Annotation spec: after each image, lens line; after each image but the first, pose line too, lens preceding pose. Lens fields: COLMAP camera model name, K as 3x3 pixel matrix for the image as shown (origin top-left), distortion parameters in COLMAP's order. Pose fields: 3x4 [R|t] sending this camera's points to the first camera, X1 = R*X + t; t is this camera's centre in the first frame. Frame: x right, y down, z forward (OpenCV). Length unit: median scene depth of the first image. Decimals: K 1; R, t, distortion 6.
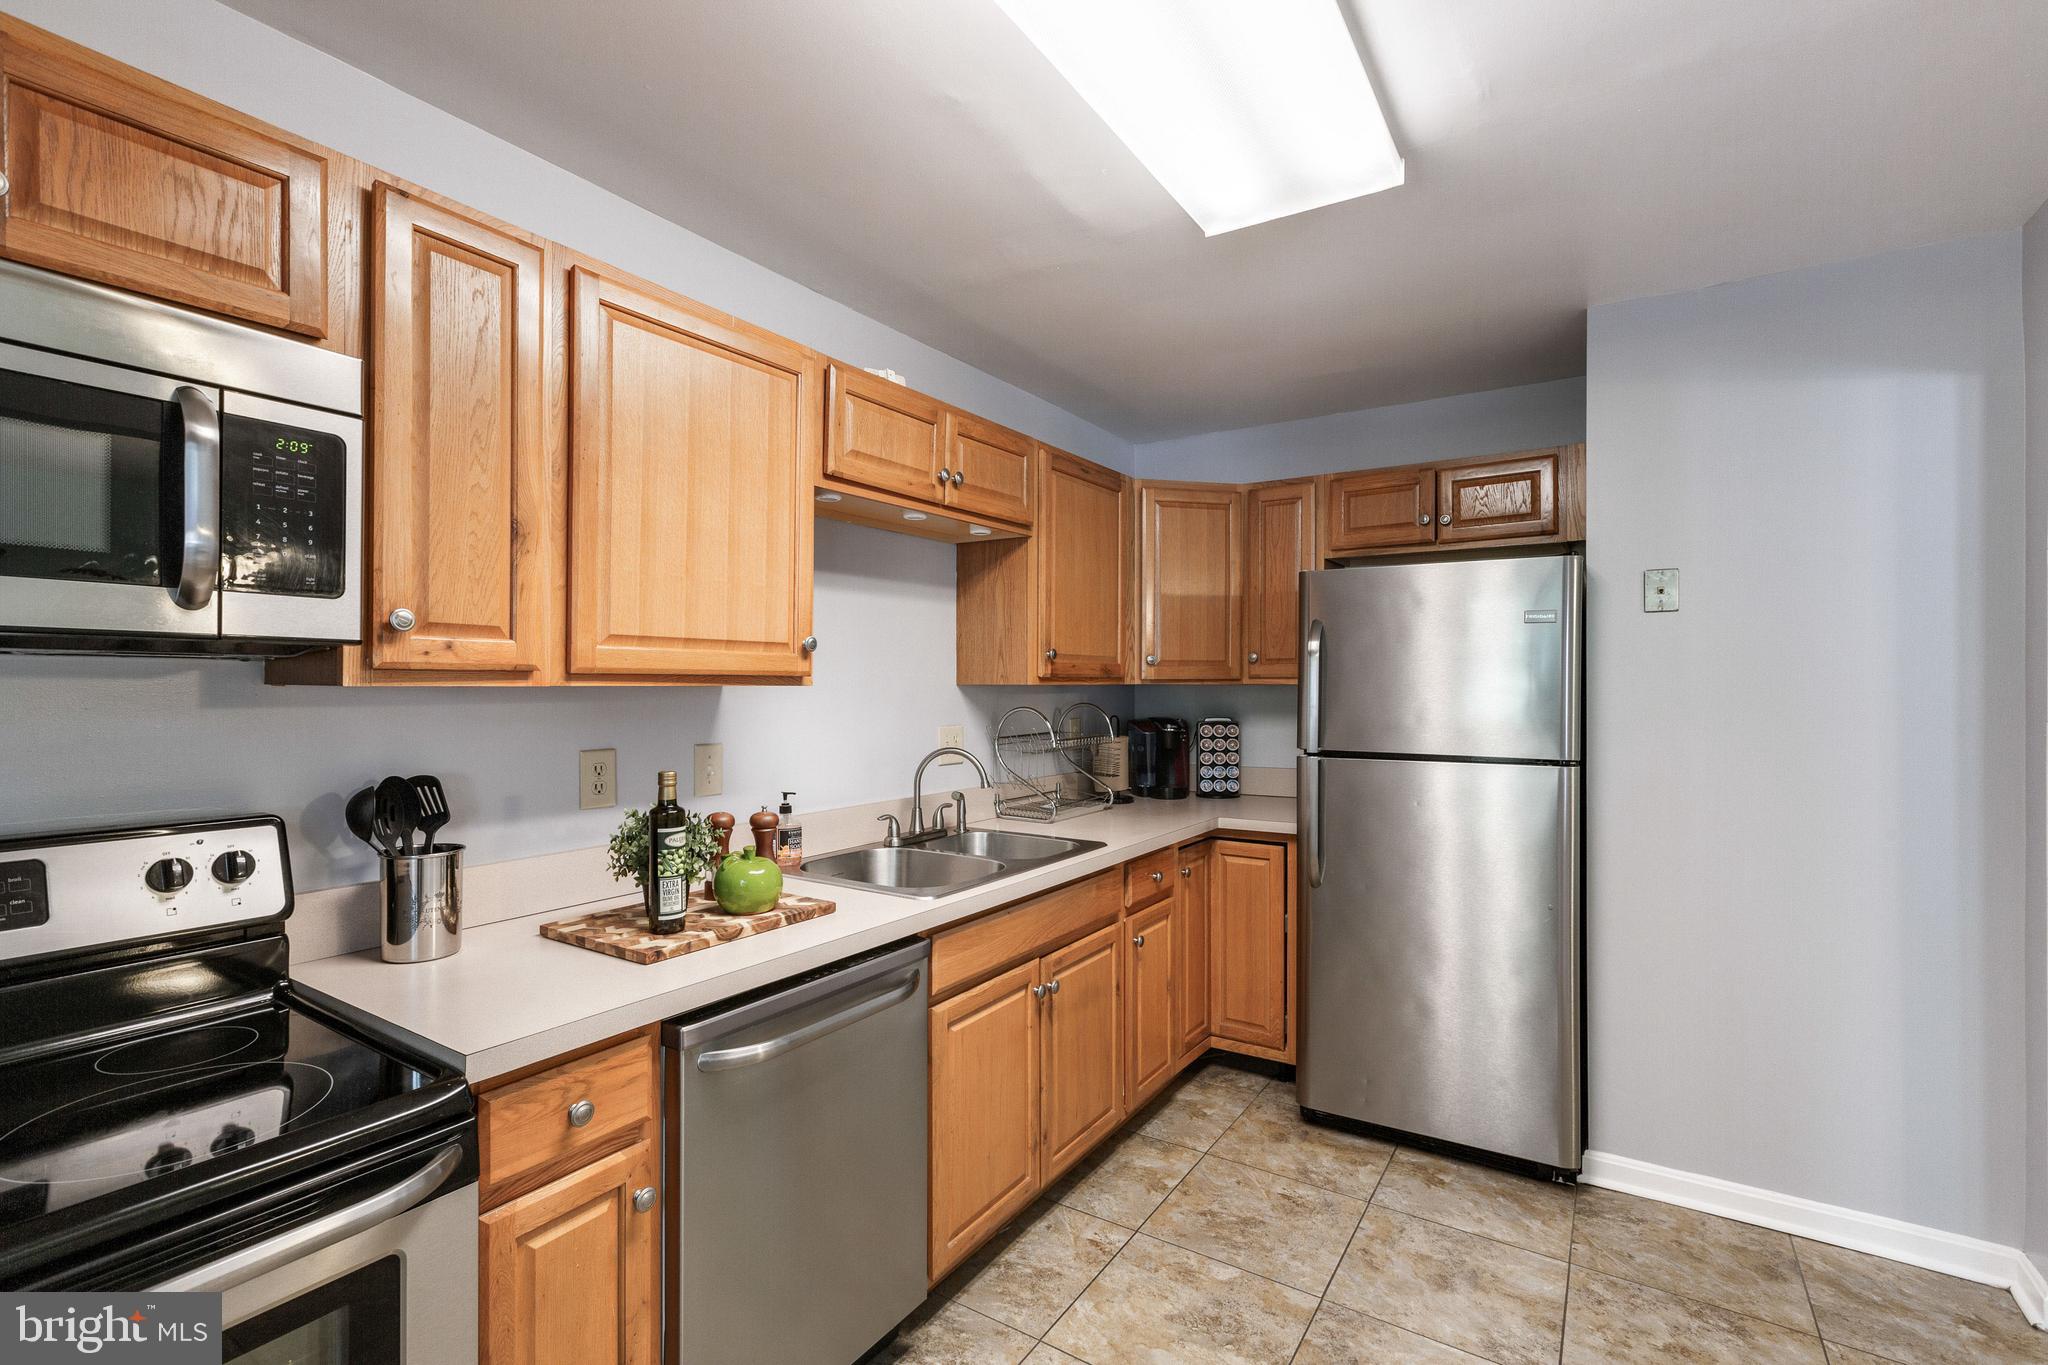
lens RADIAL K [[929.8, 0, 1030.7], [0, 929.8, 687.9], [0, 0, 1]] dist [0.001446, -0.000198]
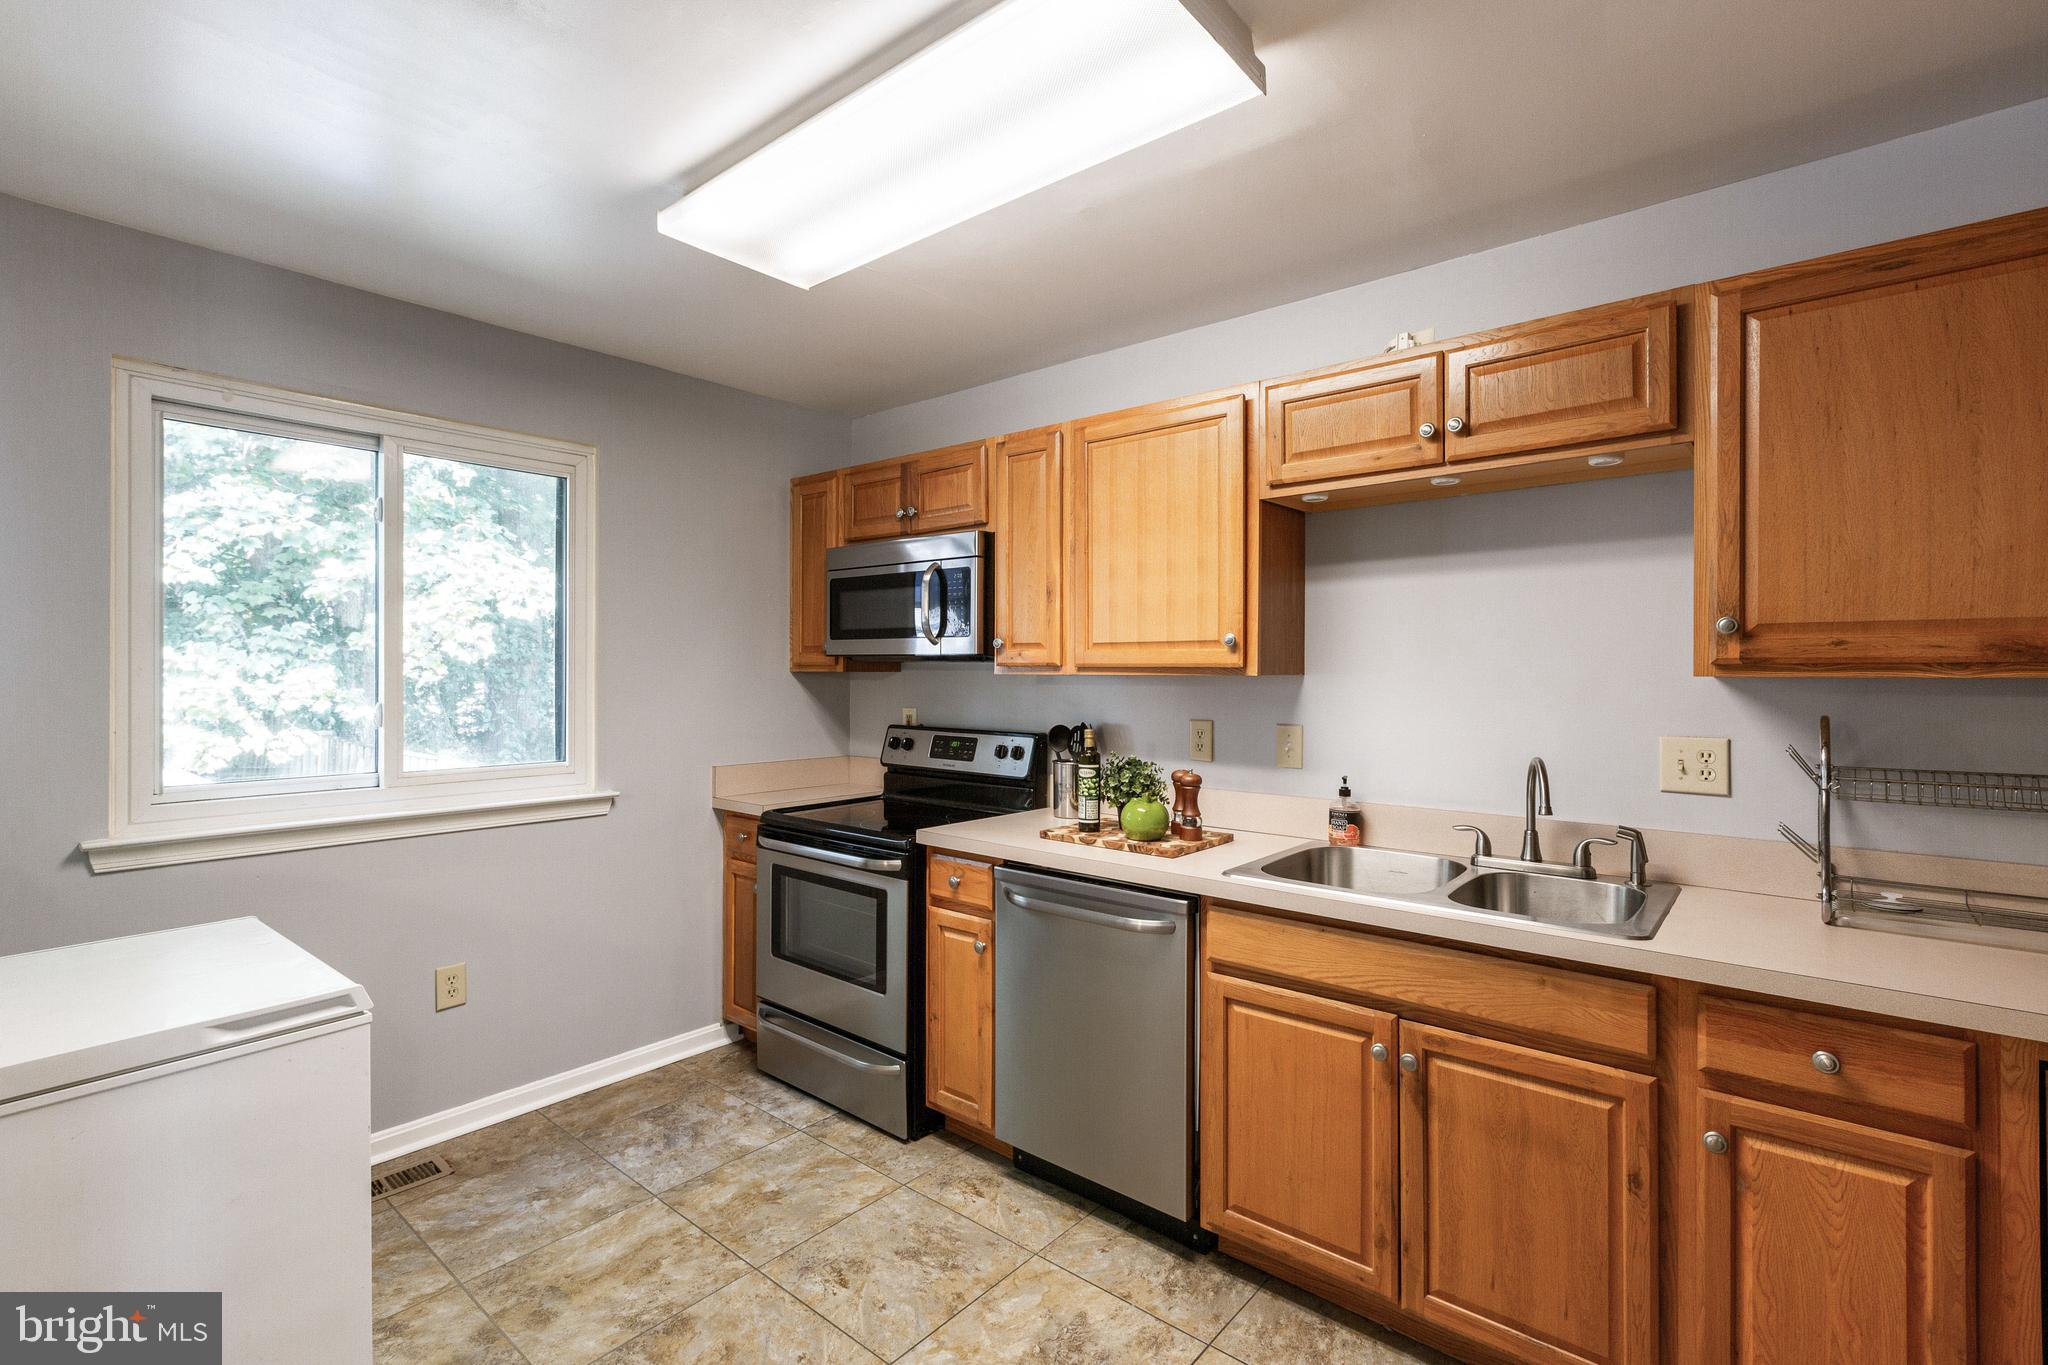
lens RADIAL K [[929.8, 0, 1022.7], [0, 929.8, 675.1], [0, 0, 1]] dist [0.001446, -0.000198]
pose [[-0.127238, -0.000088, -0.991872, 0.986348], [-0.010790, 0.999941, 0.001295, -0.002079], [0.991813, 0.010867, -0.127232, 0.905824]]
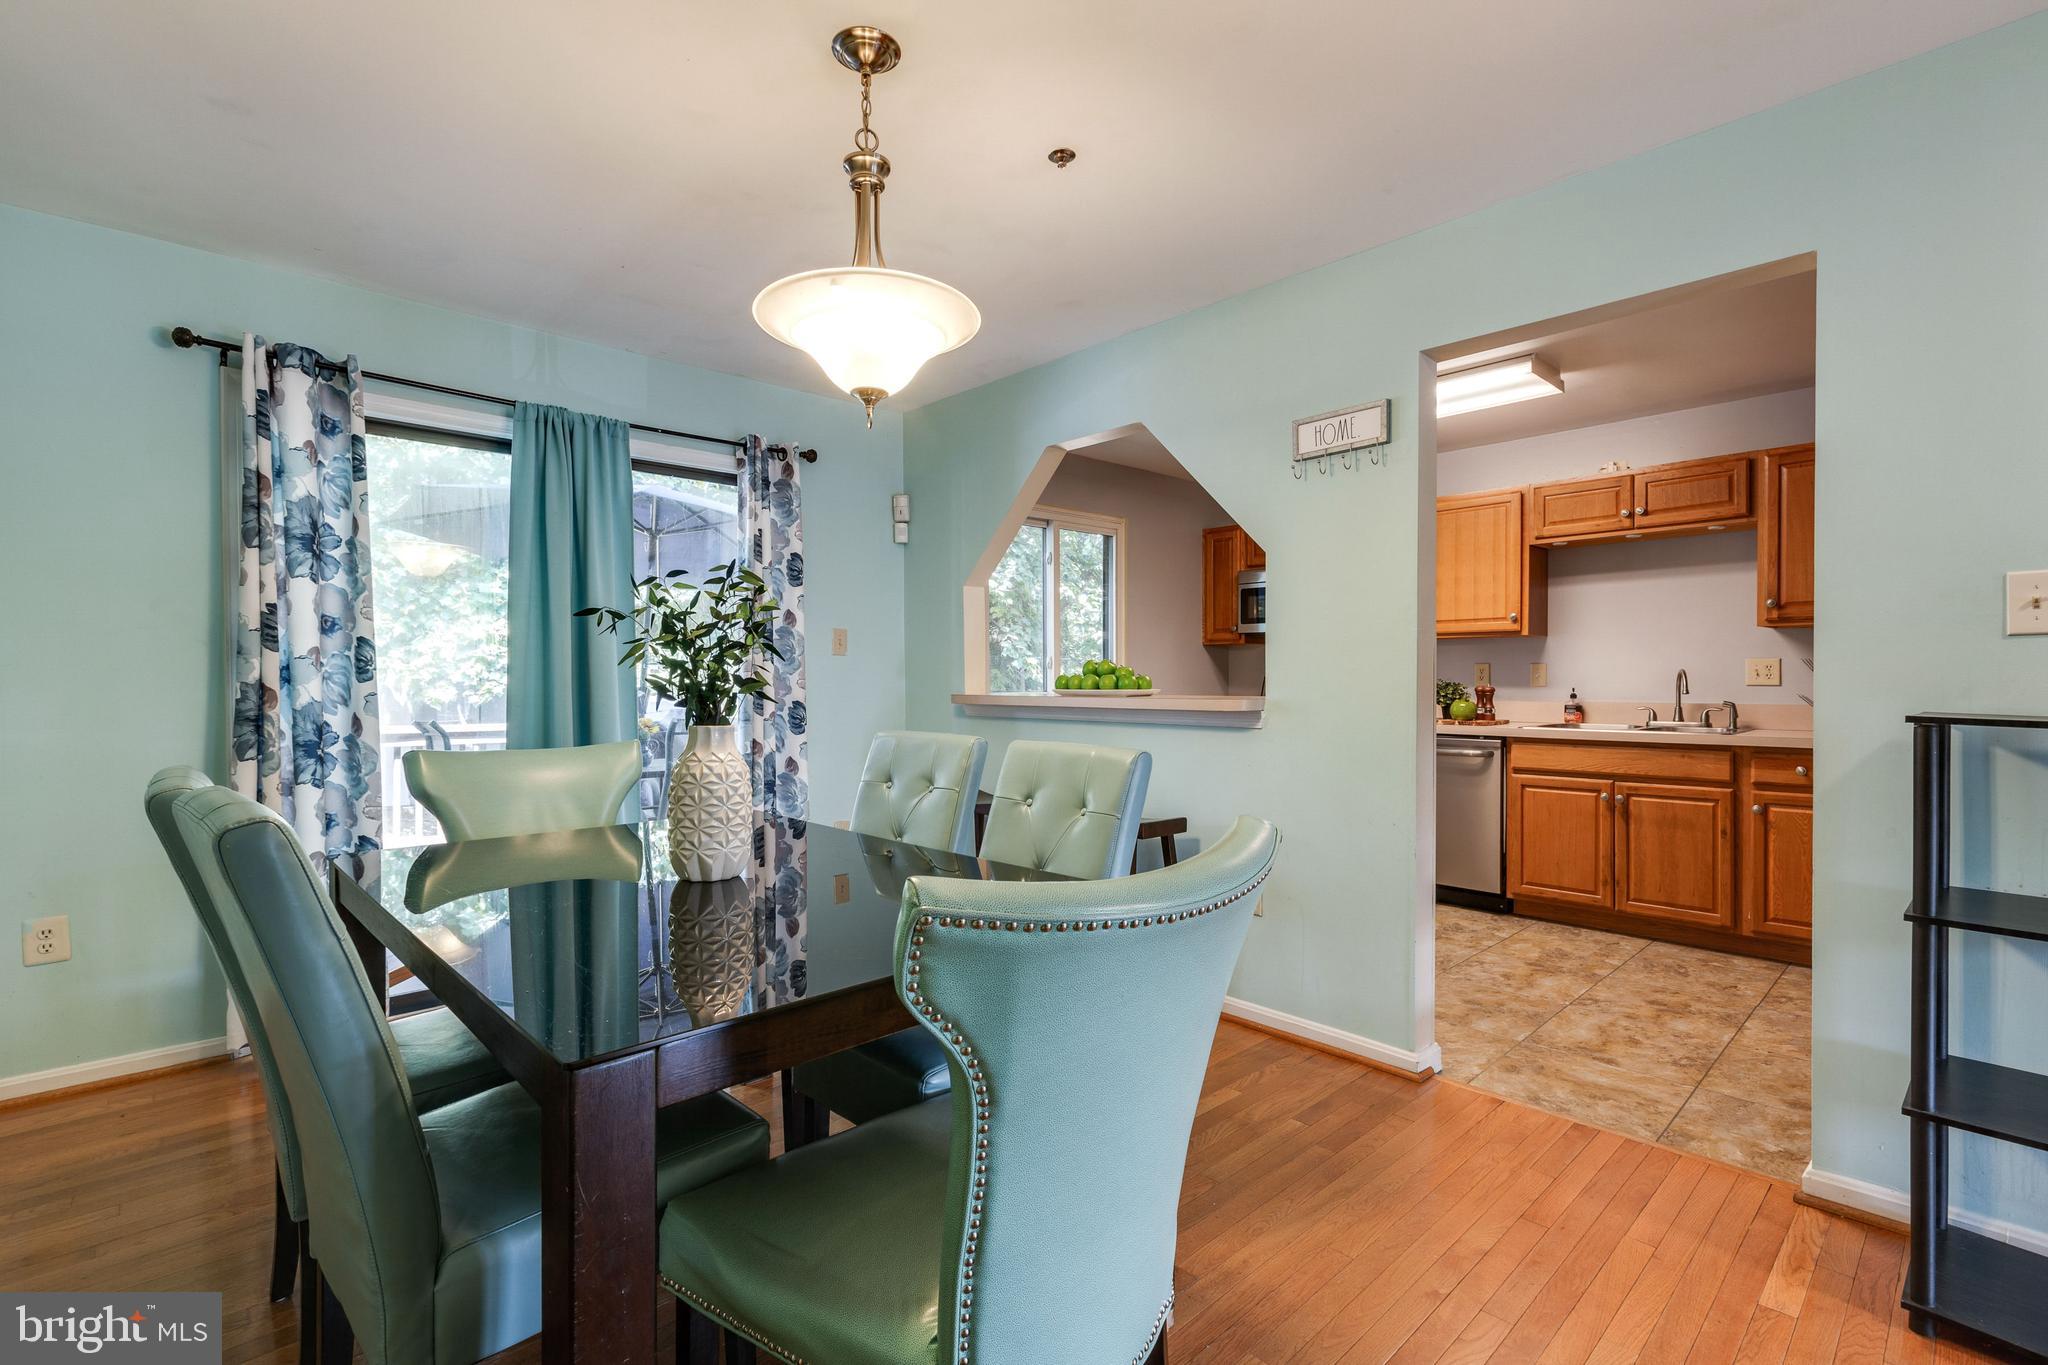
lens RADIAL K [[929.8, 0, 1013.6], [0, 929.8, 692.0], [0, 0, 1]] dist [0.001446, -0.000198]
pose [[-0.246648, 0.012312, -0.969027, 2.367332], [-0.005244, 0.999888, 0.014039, 0.116086], [0.969091, 0.008545, -0.246556, 0.371412]]
